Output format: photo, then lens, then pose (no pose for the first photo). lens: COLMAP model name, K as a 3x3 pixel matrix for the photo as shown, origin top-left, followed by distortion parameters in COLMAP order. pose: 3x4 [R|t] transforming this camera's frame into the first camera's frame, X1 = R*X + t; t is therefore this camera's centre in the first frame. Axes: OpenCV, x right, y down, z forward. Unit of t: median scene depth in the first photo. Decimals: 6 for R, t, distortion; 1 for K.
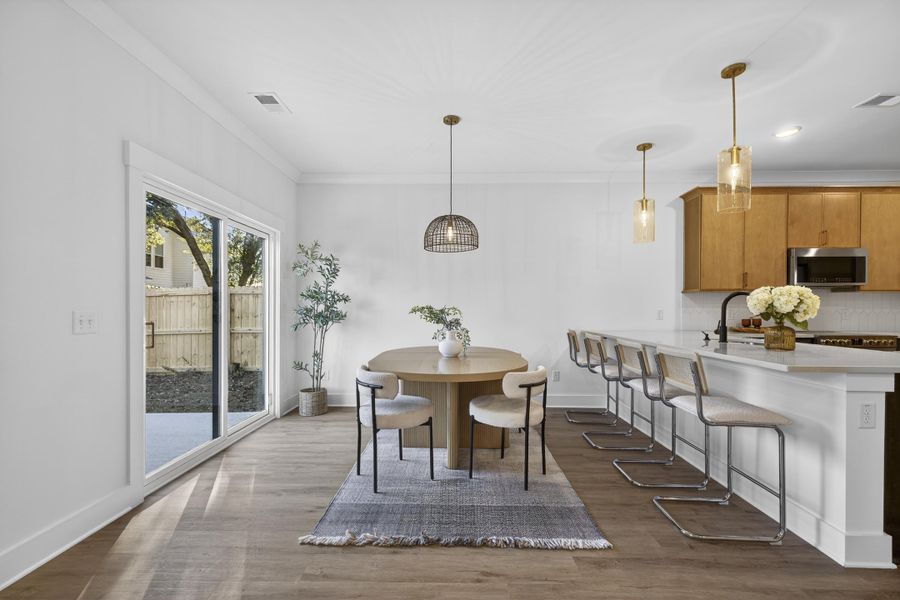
lens RADIAL K [[376.3, 0, 450.5], [0, 376.3, 310.9], [0, 0, 1]] dist [0.007204, -0.000929]
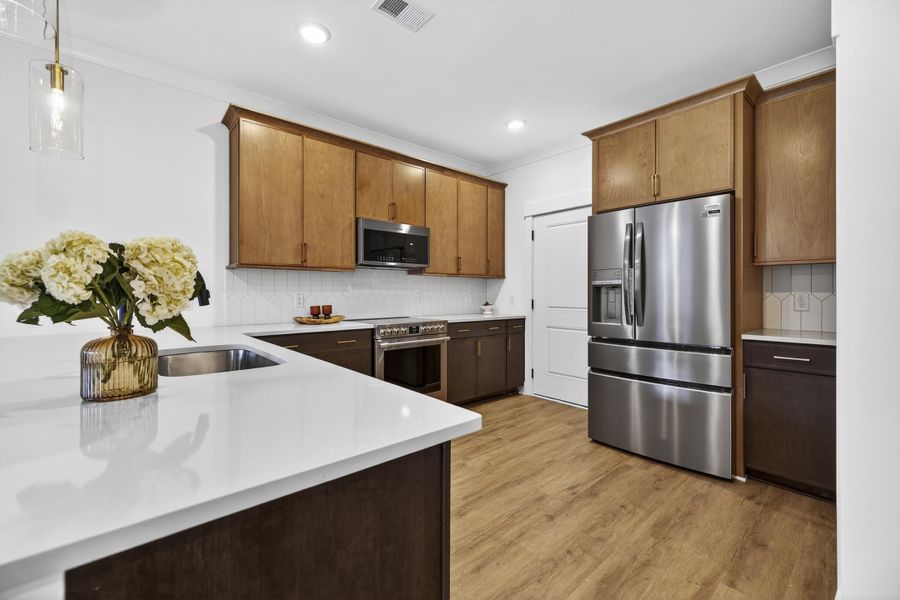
lens RADIAL K [[376.3, 0, 444.3], [0, 376.3, 292.3], [0, 0, 1]] dist [0.007204, -0.000929]
pose [[0.747197, -0.000678, 0.664603, 0.651233], [0.006071, 0.999965, -0.005806, -0.000550], [-0.664575, 0.008373, 0.747175, 0.360928]]
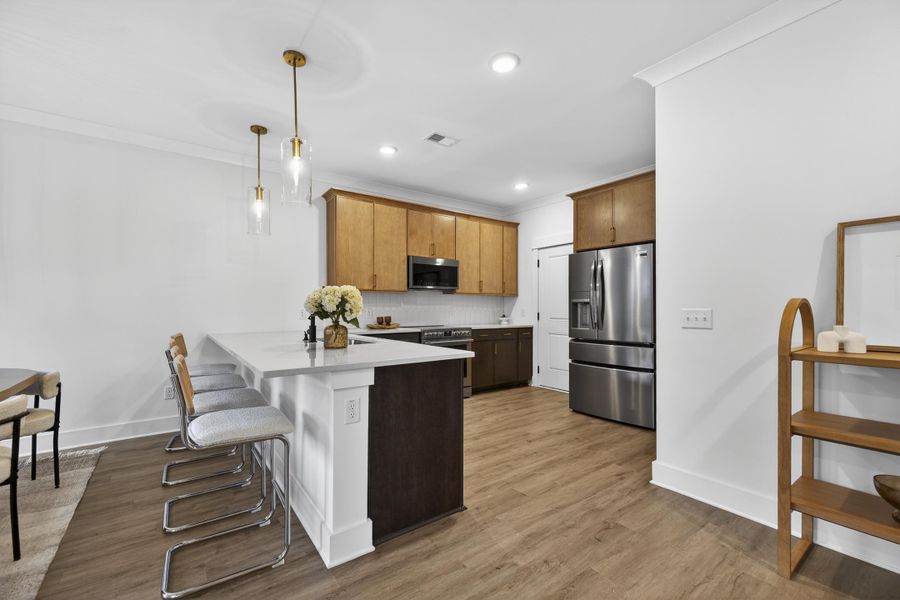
lens RADIAL K [[376.3, 0, 445.7], [0, 376.3, 306.3], [0, 0, 1]] dist [0.007204, -0.000929]
pose [[0.798170, -0.000783, 0.602431, 0.377486], [0.007128, 0.999941, -0.008144, 0.000550], [-0.602390, 0.010794, 0.798129, 0.011948]]
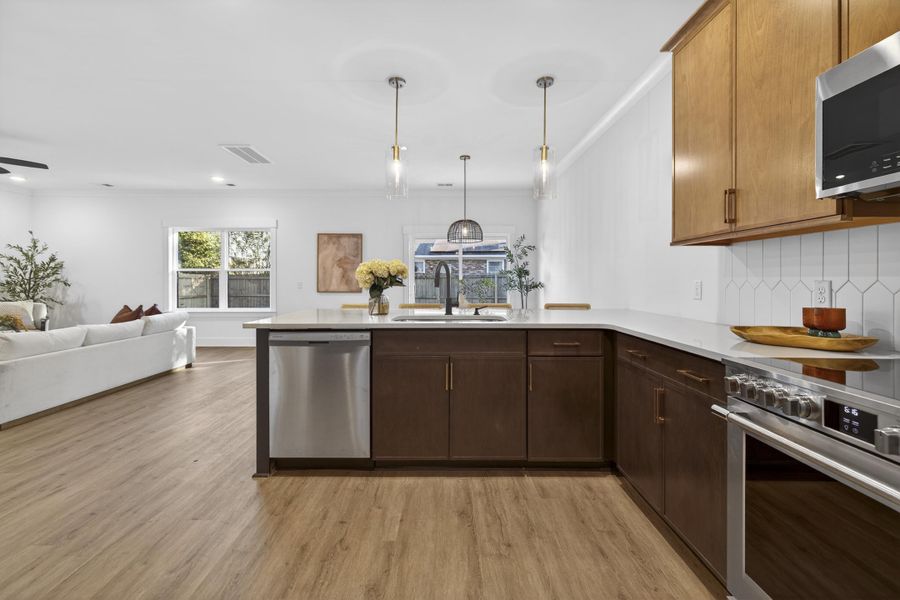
lens RADIAL K [[376.3, 0, 442.0], [0, 376.3, 280.4], [0, 0, 1]] dist [0.007204, -0.000929]
pose [[0.014398, -0.001004, -0.999896, 1.547673], [-0.005963, 0.999982, -0.001090, -0.002021], [0.999879, 0.005978, 0.014392, 0.895238]]
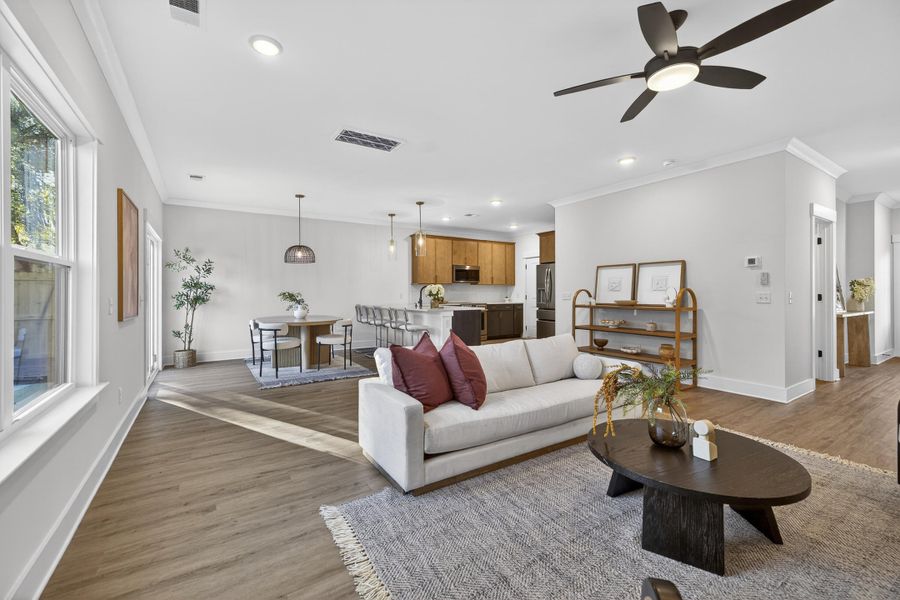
lens RADIAL K [[376.3, 0, 446.2], [0, 376.3, 291.7], [0, 0, 1]] dist [0.007204, -0.000929]
pose [[0.831882, -0.004714, 0.554932, -0.450573], [0.010117, 0.999927, -0.006672, 0.005069], [-0.554860, 0.011165, 0.831869, -1.026743]]
